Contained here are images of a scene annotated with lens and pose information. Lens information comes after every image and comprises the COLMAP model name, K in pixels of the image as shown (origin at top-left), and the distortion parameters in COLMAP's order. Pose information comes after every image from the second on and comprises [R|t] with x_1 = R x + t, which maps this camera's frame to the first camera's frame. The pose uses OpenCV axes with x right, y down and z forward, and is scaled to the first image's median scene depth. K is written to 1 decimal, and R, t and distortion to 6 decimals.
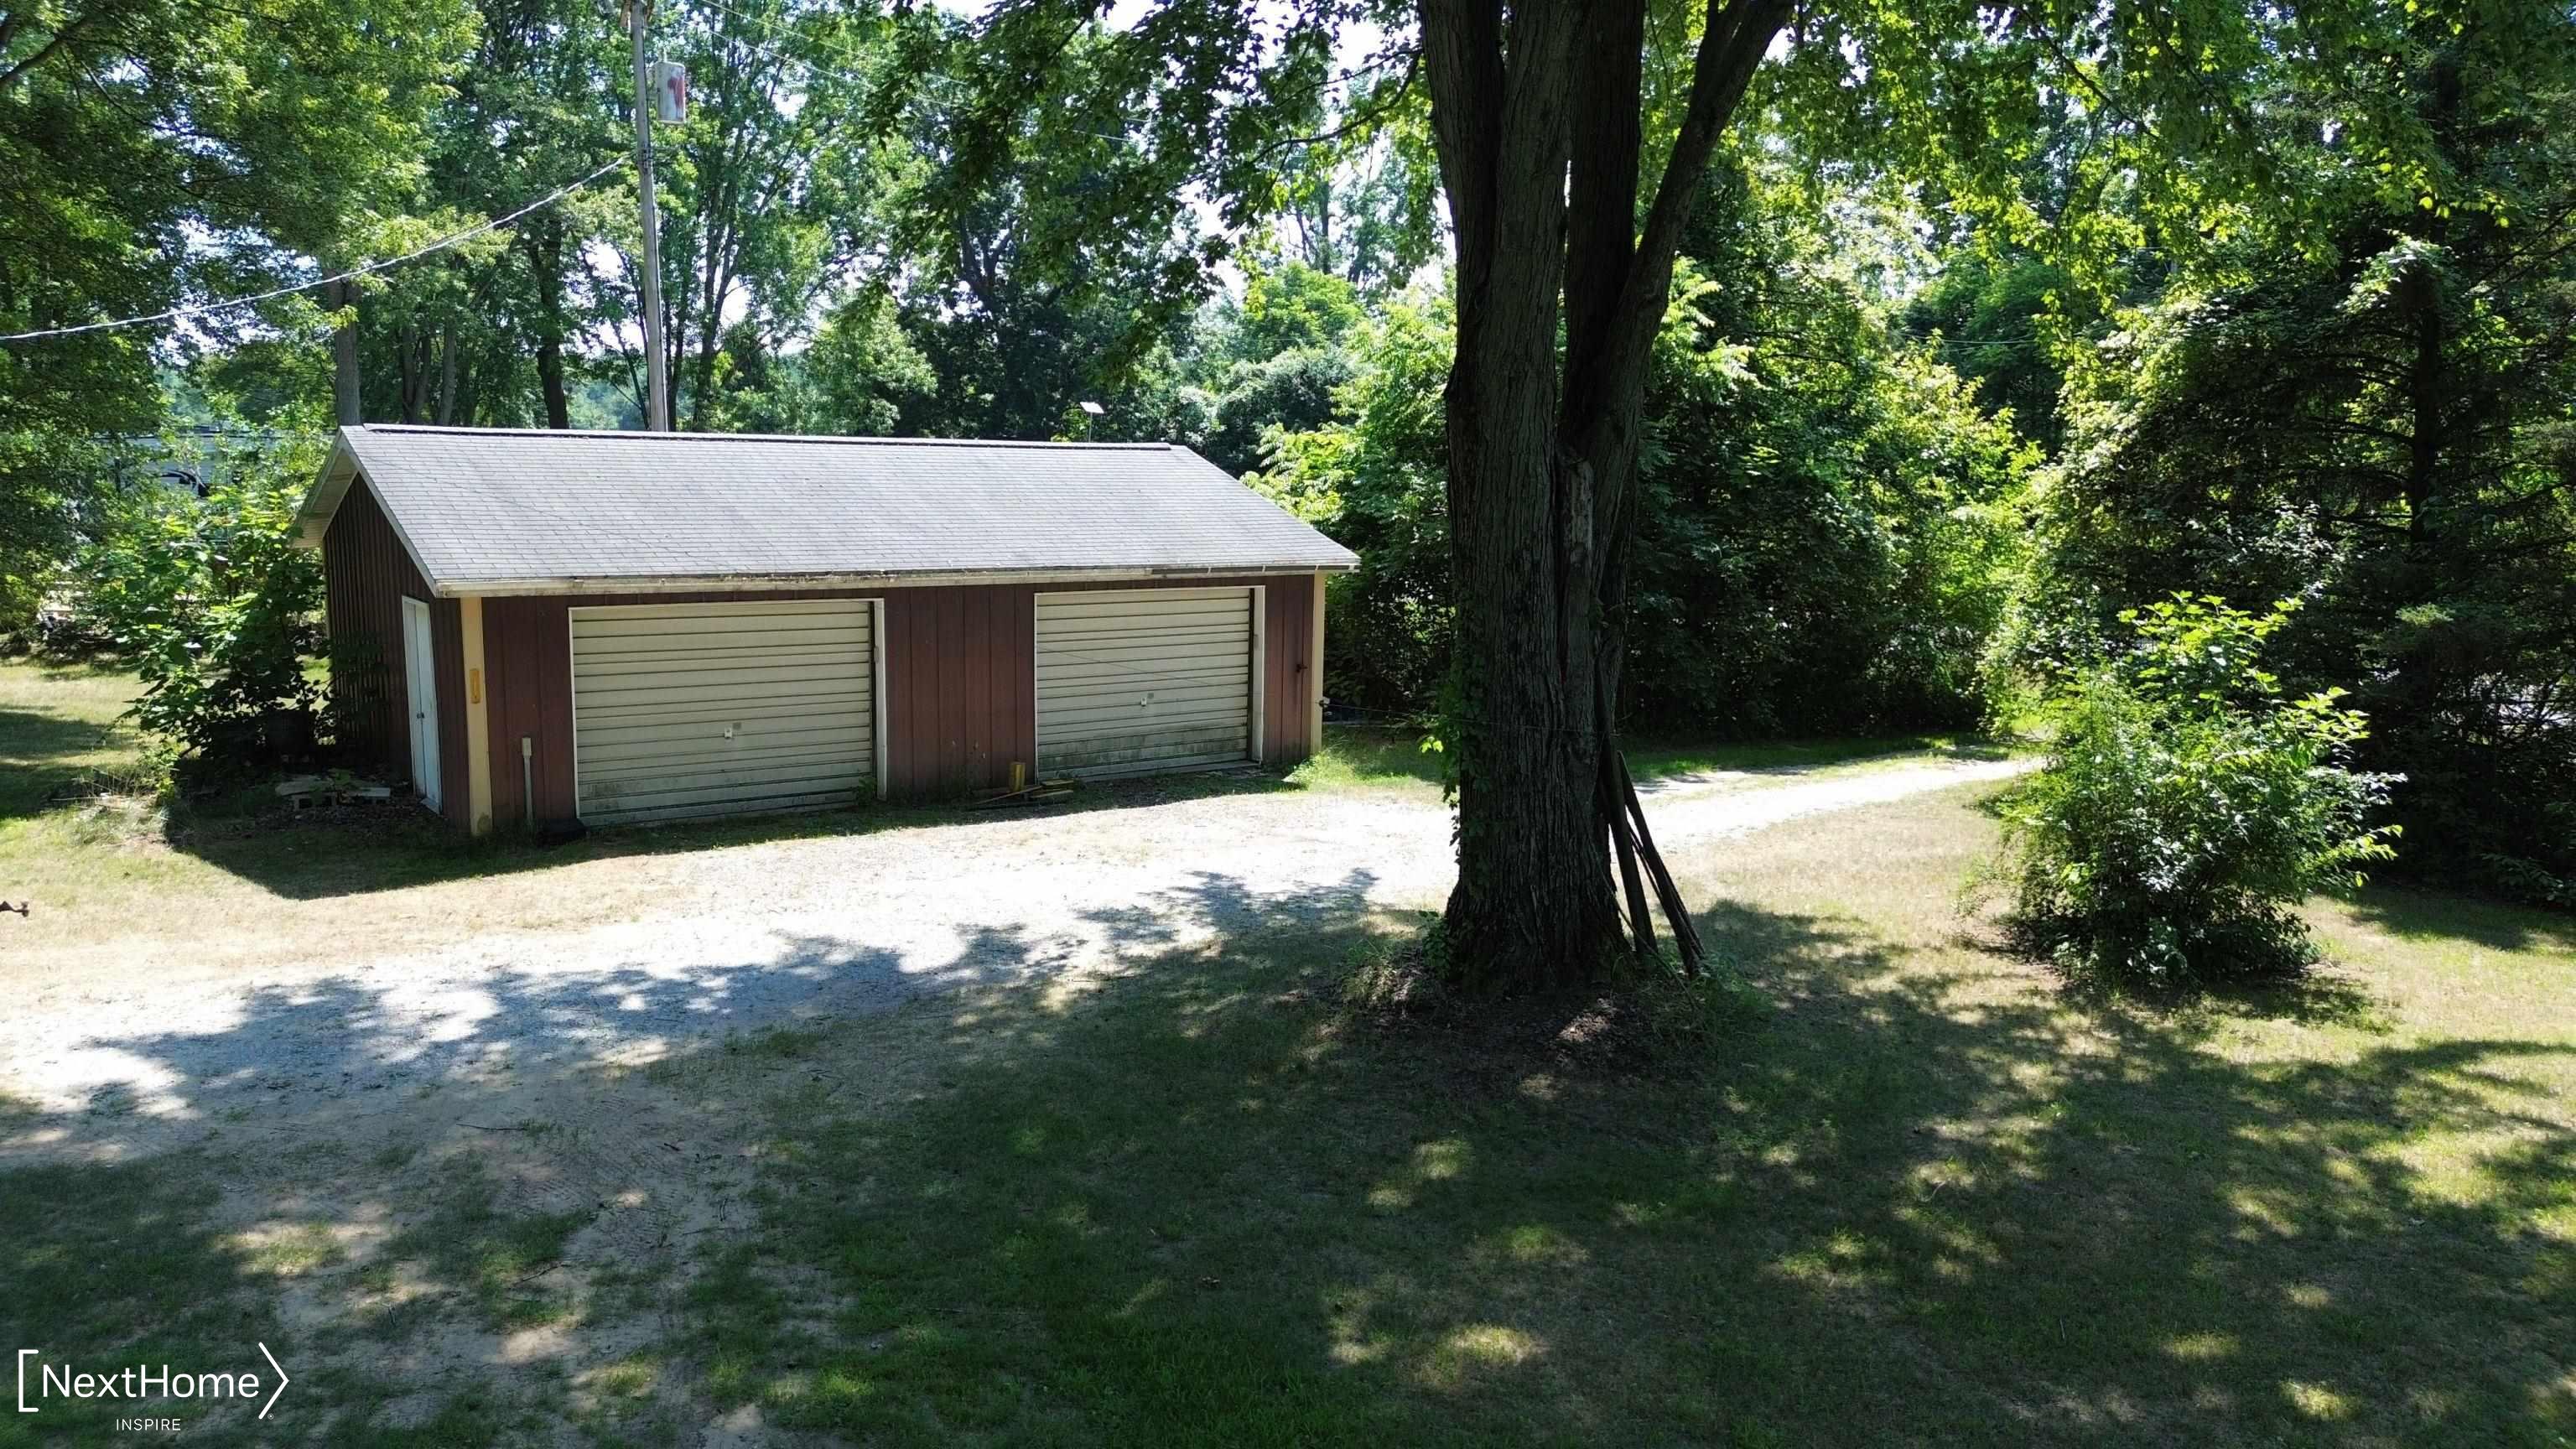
lens RADIAL K [[1797.4, 0, 1294.2], [0, 1797.4, 732.3], [0, 0, 1]] dist [0.039532, -0.043589]
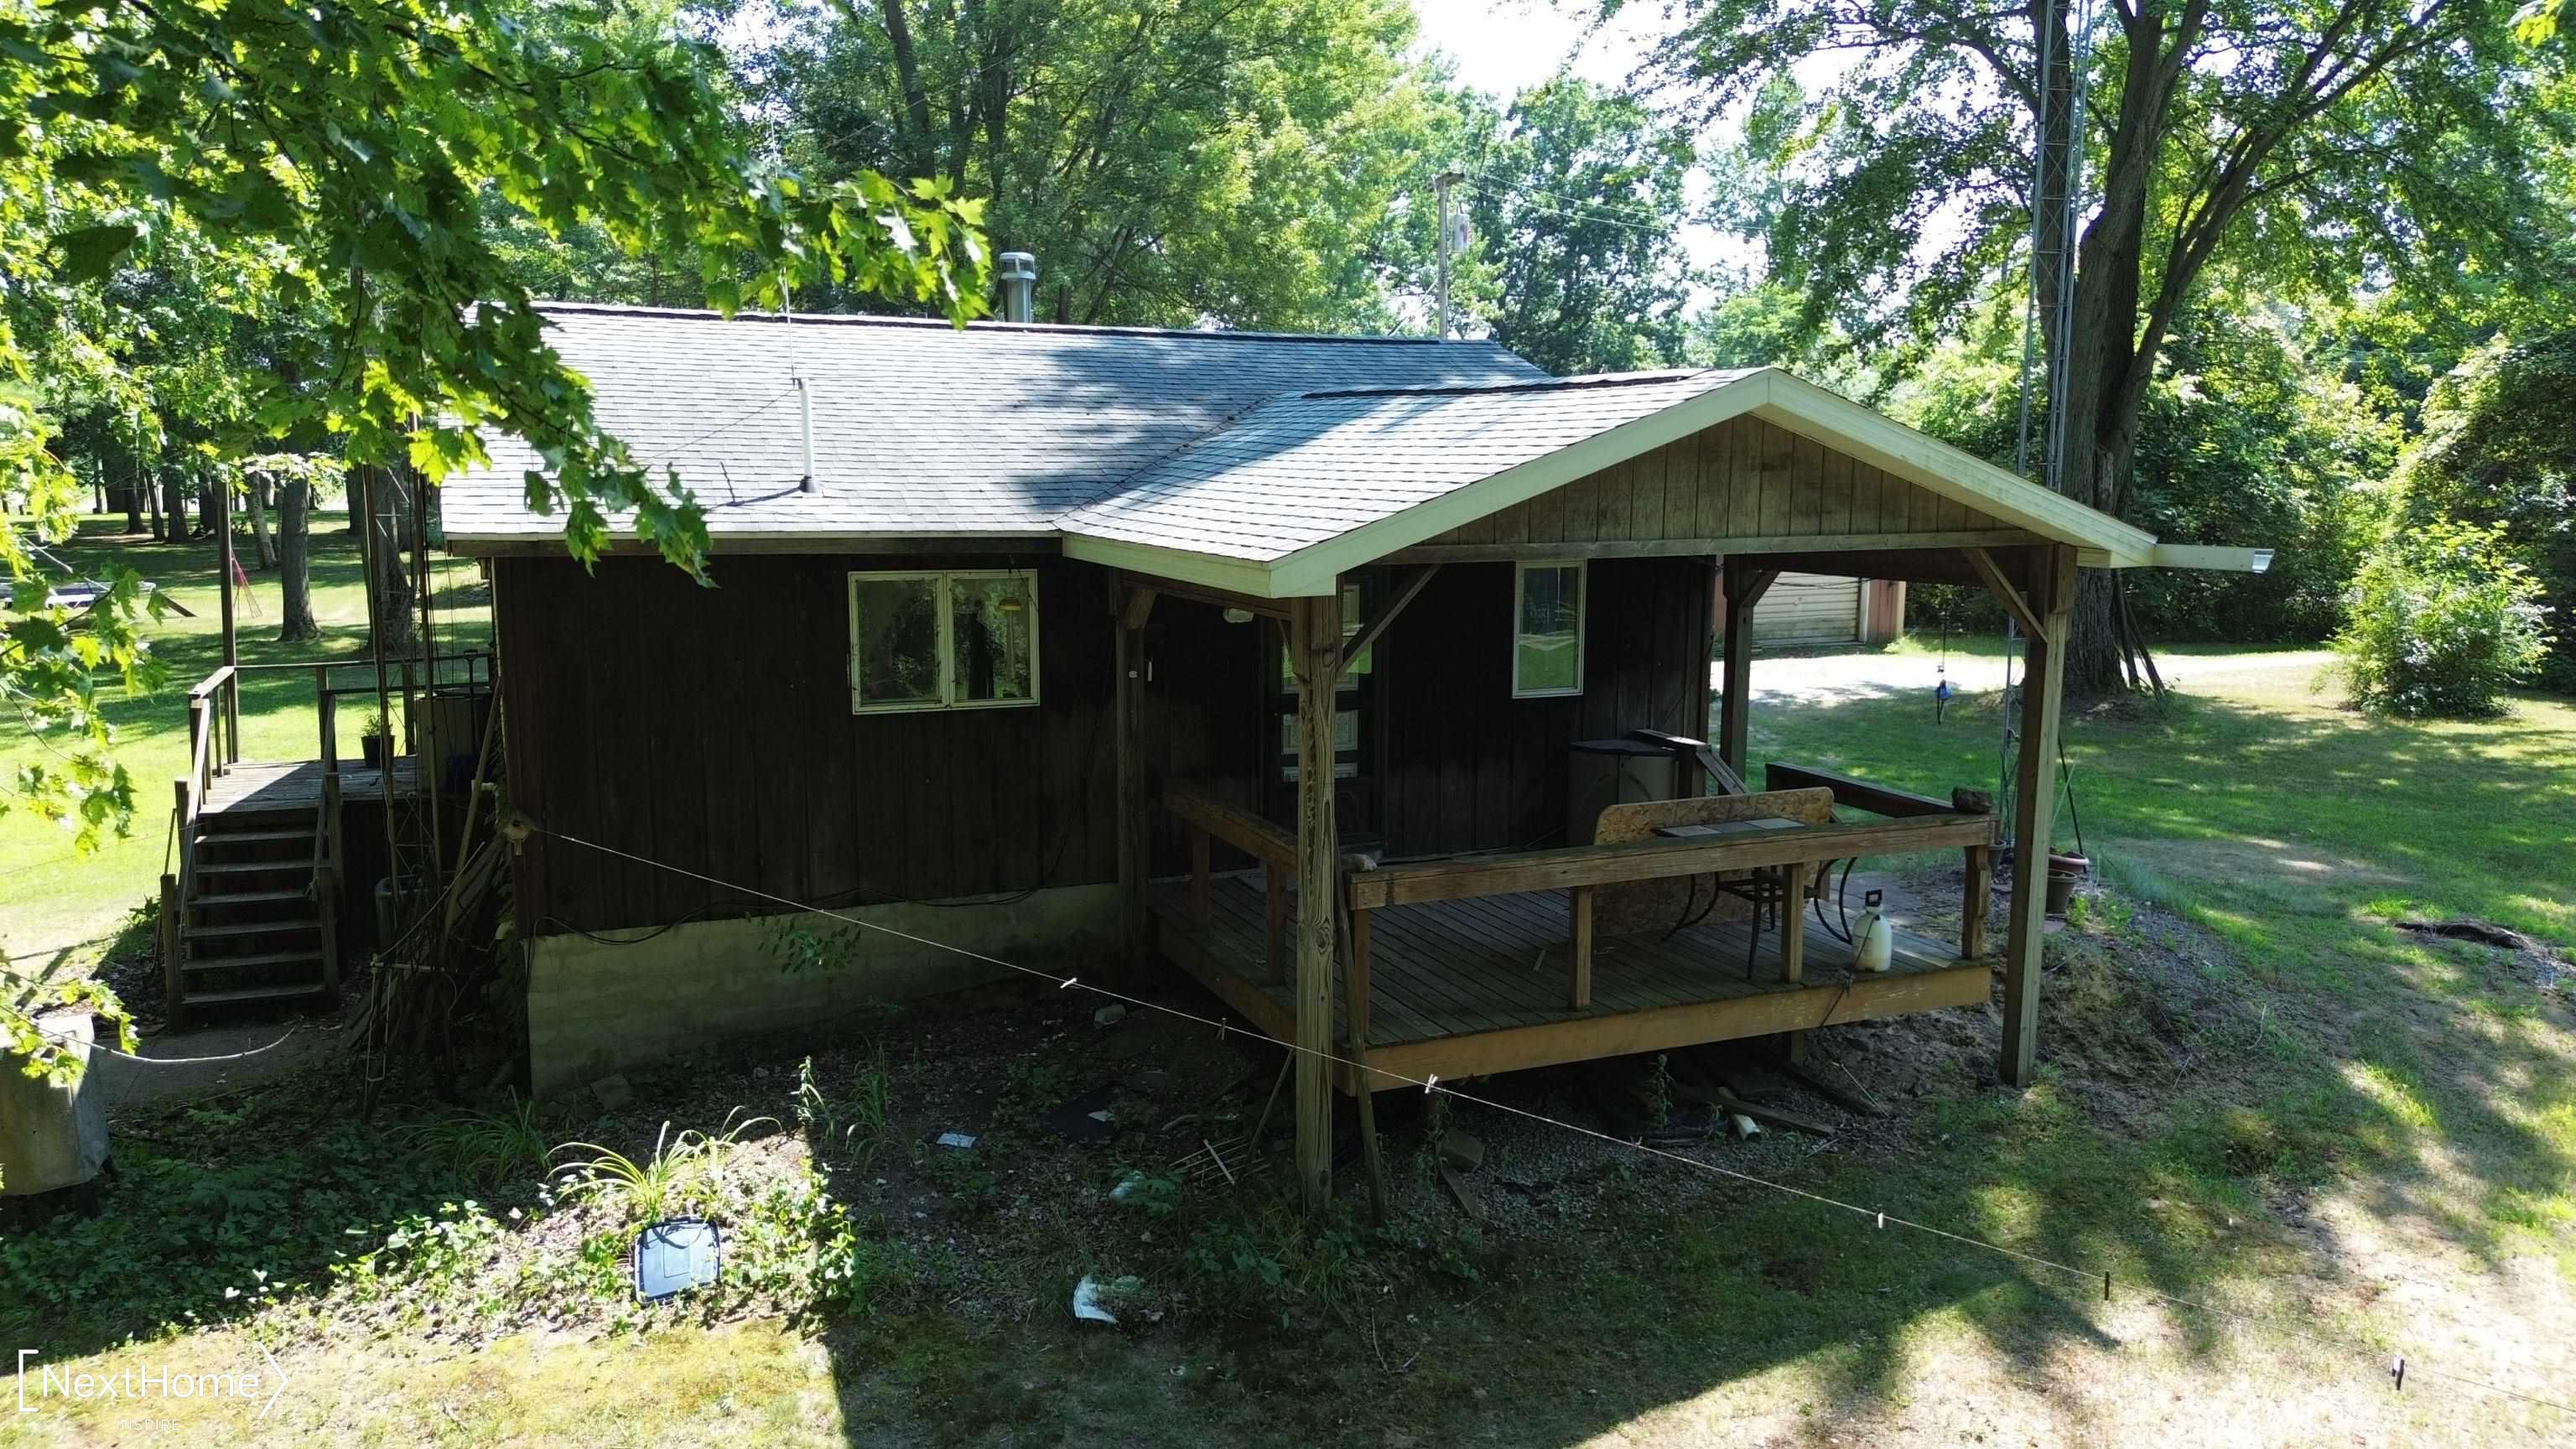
lens RADIAL K [[1797.4, 0, 1294.2], [0, 1797.4, 732.3], [0, 0, 1]] dist [0.039532, -0.043589]
pose [[0.975816, 0.020569, -0.217622, -0.179191], [-0.021092, 0.999778, -0.000083, 0.118433], [0.217572, 0.004671, 0.976033, -0.762926]]
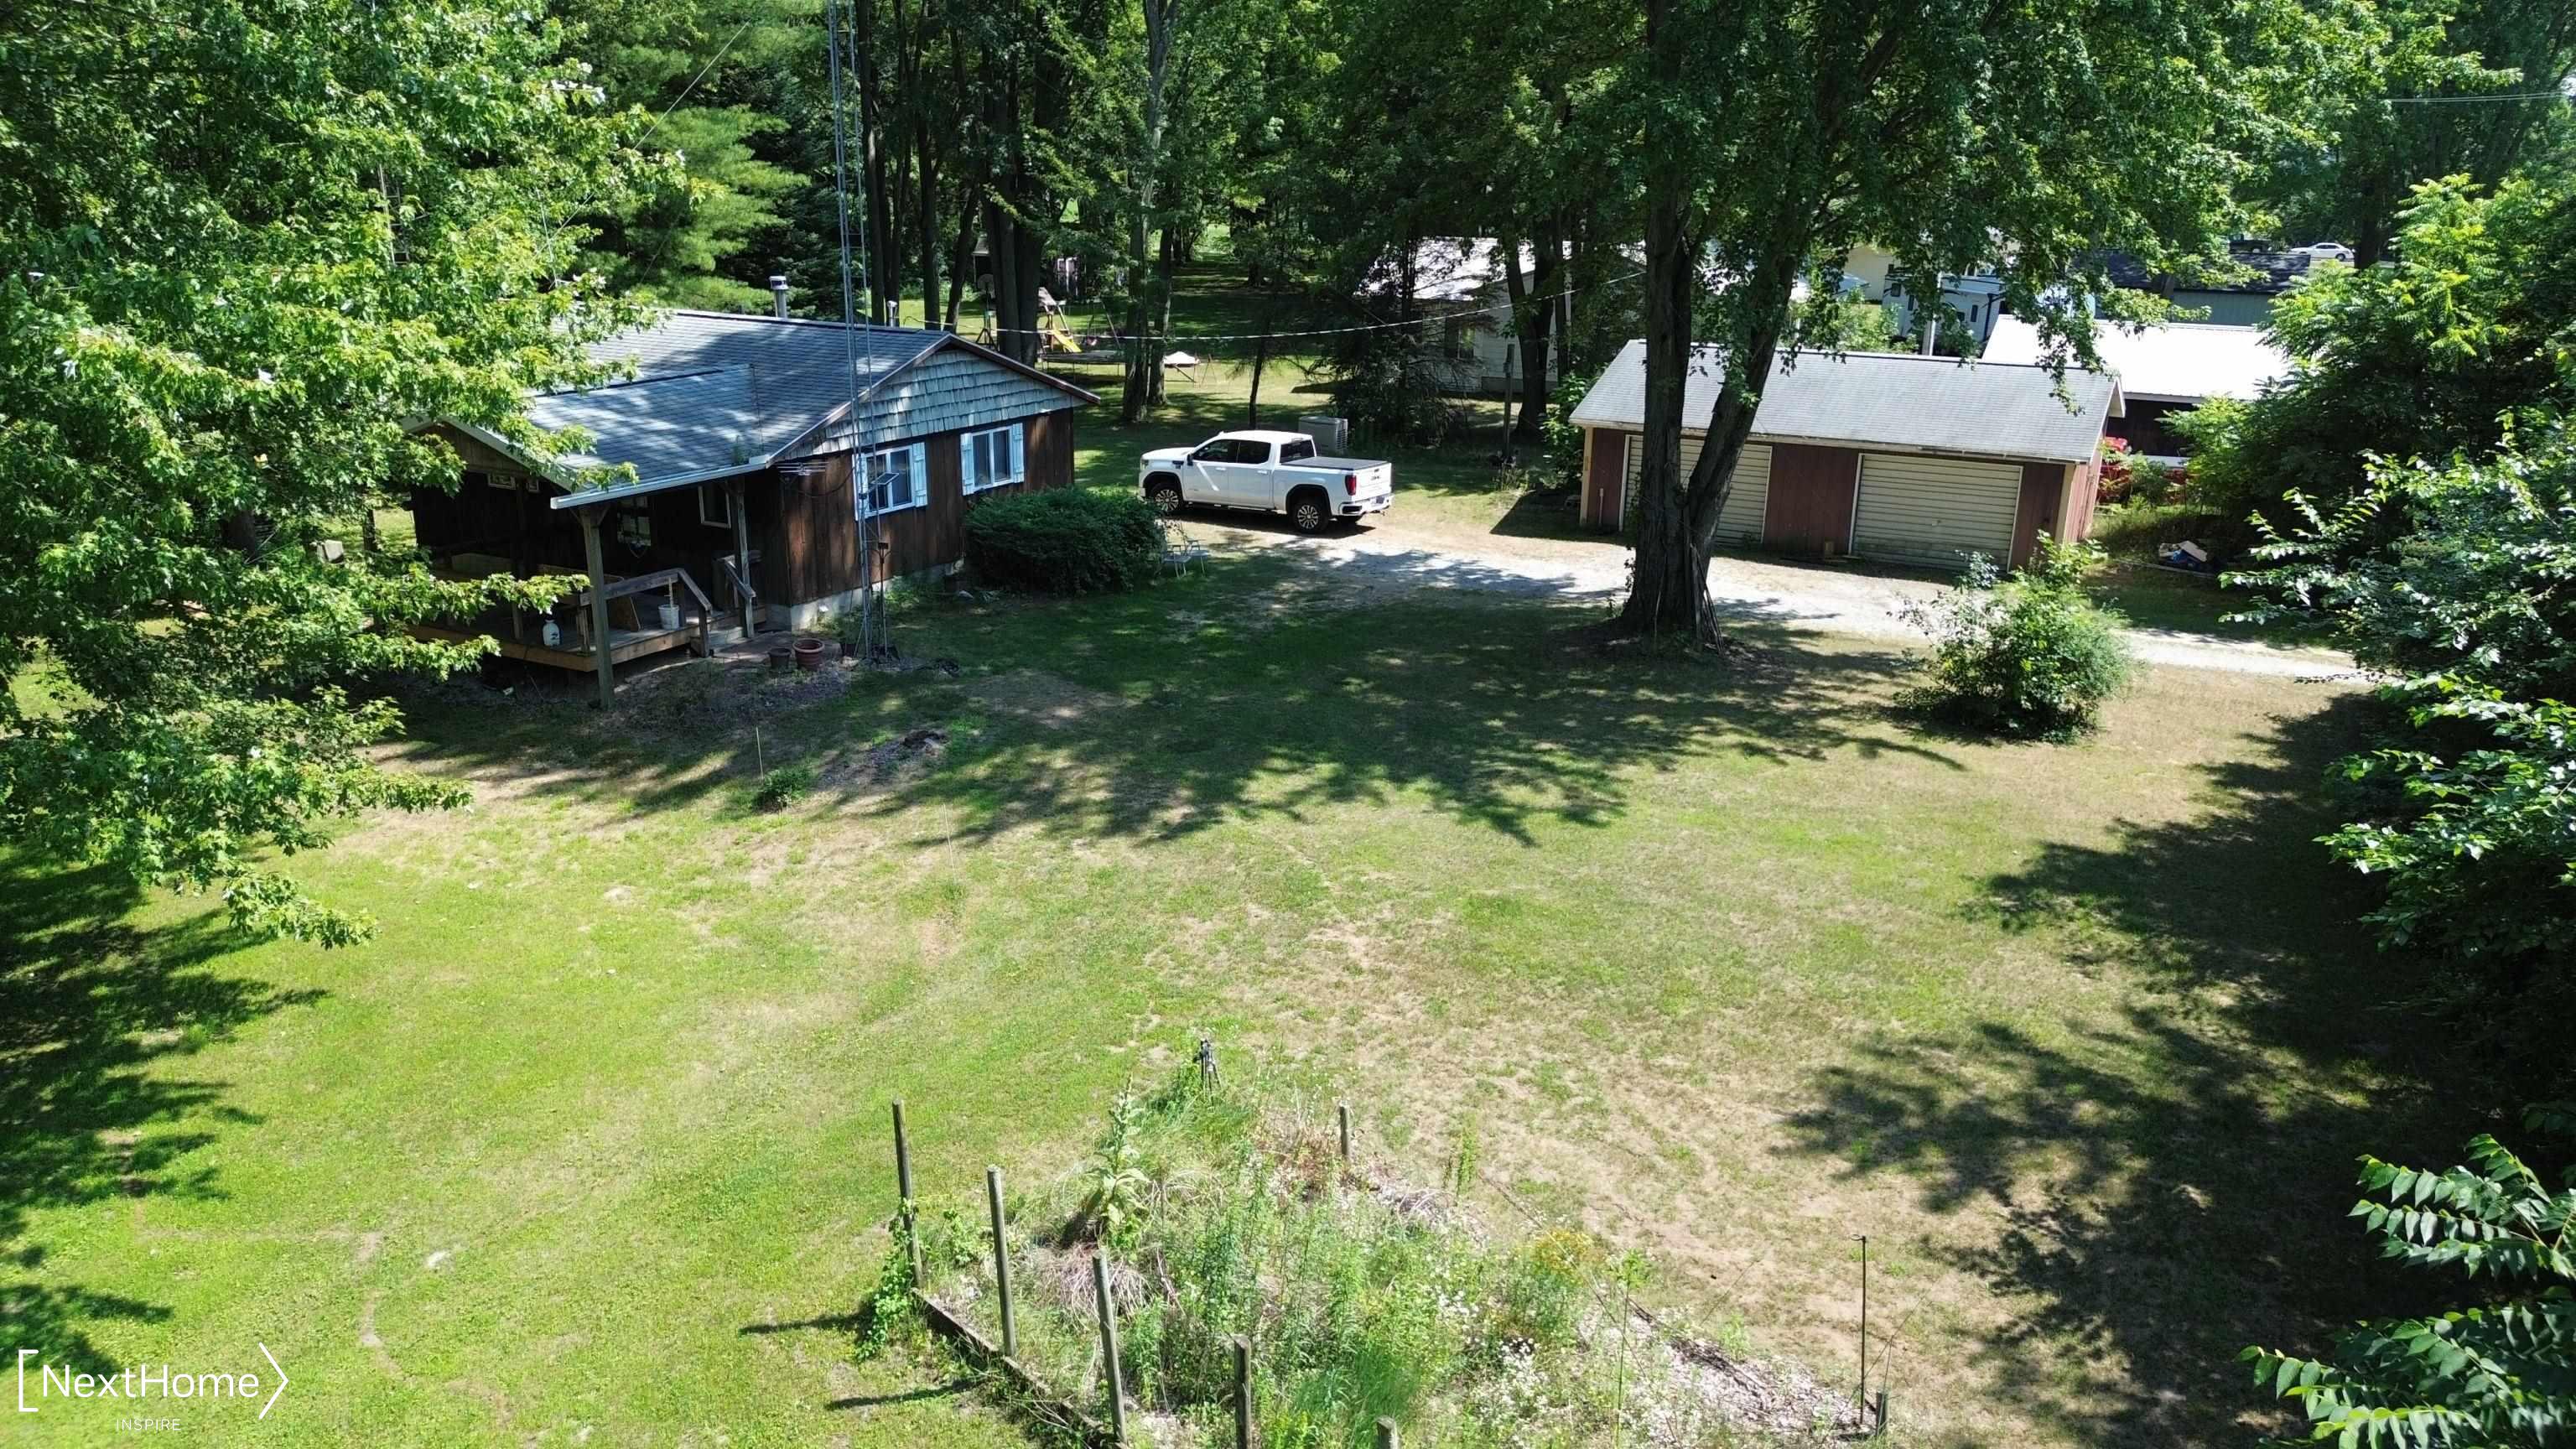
lens RADIAL K [[1797.4, 0, 1294.2], [0, 1797.4, 732.3], [0, 0, 1]] dist [0.039532, -0.043589]
pose [[0.451834, 0.258288, -0.853893, 1.226966], [-0.144492, 0.965720, 0.215656, -0.114349], [0.880323, 0.025939, 0.473665, -0.372524]]
